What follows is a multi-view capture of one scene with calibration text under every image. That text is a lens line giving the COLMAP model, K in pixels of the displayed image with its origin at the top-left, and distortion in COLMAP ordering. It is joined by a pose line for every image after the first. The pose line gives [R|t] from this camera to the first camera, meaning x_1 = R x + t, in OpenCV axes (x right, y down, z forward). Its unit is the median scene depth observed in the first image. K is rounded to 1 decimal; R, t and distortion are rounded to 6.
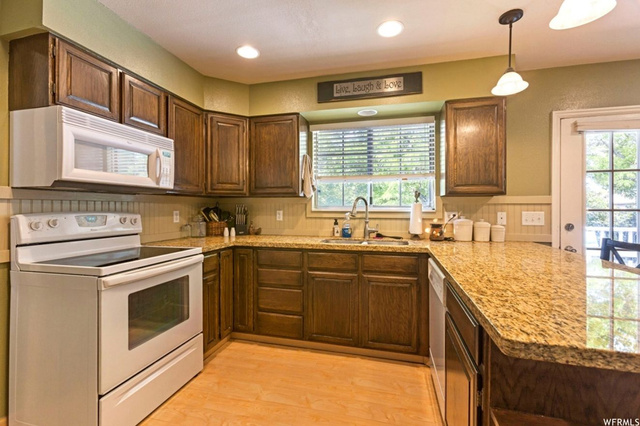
lens RADIAL K [[293.8, 0, 324.5], [0, 293.8, 209.0], [0, 0, 1]] dist [-0.002140, 0.002037]
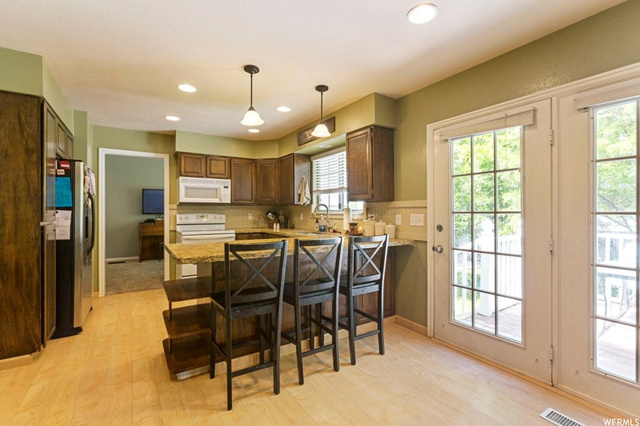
lens RADIAL K [[293.8, 0, 315.5], [0, 293.8, 210.8], [0, 0, 1]] dist [-0.002140, 0.002037]
pose [[0.726906, -0.005986, -0.686711, 1.223754], [-0.000939, 0.999952, -0.009710, 0.008120], [0.686736, 0.007703, 0.726866, -0.111978]]
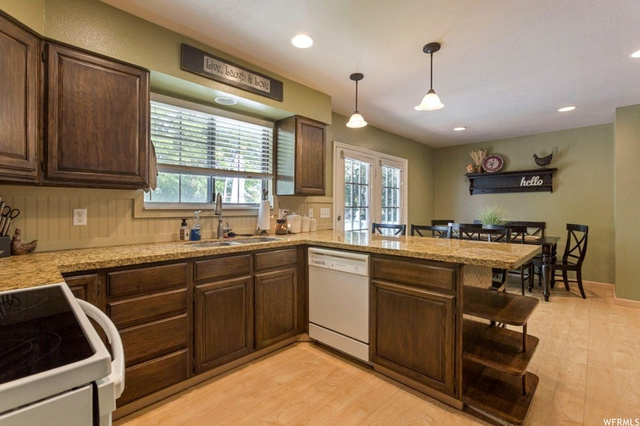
lens RADIAL K [[293.8, 0, 320.7], [0, 293.8, 208.2], [0, 0, 1]] dist [-0.002140, 0.002037]
pose [[0.486315, -0.004417, 0.873773, -0.554656], [0.003285, 0.999989, 0.003227, 0.004006], [-0.873778, 0.001302, 0.486324, 0.324656]]
